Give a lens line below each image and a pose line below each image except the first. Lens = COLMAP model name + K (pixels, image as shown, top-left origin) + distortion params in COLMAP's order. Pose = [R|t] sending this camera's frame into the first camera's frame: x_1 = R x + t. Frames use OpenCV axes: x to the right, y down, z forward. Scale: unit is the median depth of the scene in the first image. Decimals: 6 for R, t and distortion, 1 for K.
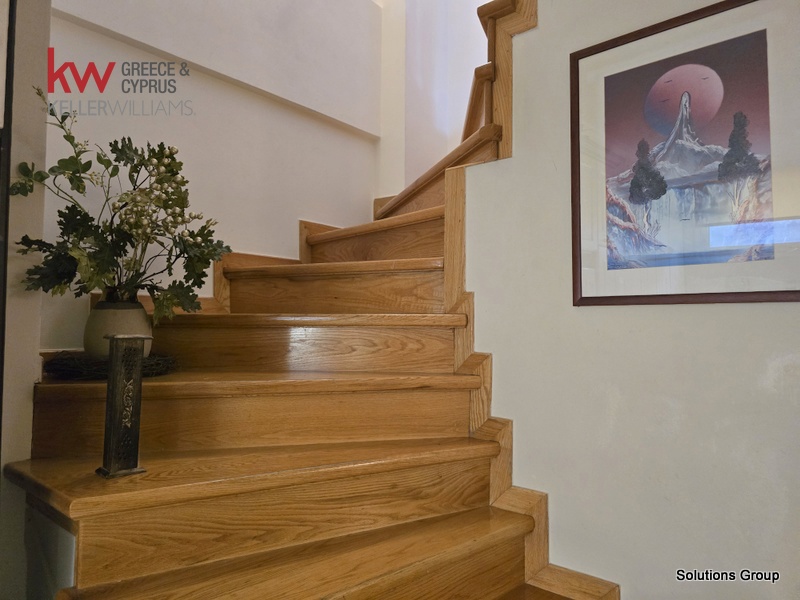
lens RADIAL K [[539.7, 0, 403.7], [0, 539.7, 298.1], [0, 0, 1]] dist [0.066377, -0.059868]
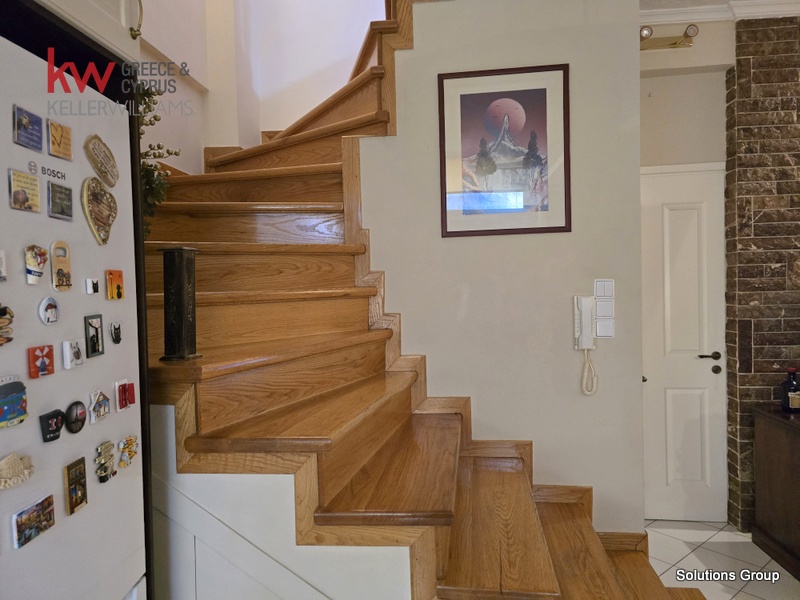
lens RADIAL K [[539.7, 0, 395.5], [0, 539.7, 299.0], [0, 0, 1]] dist [0.066377, -0.059868]
pose [[0.830580, -0.043769, 0.555177, -0.706311], [0.003584, 0.997306, 0.073263, 0.080775], [-0.556888, -0.058861, 0.828500, -0.263090]]
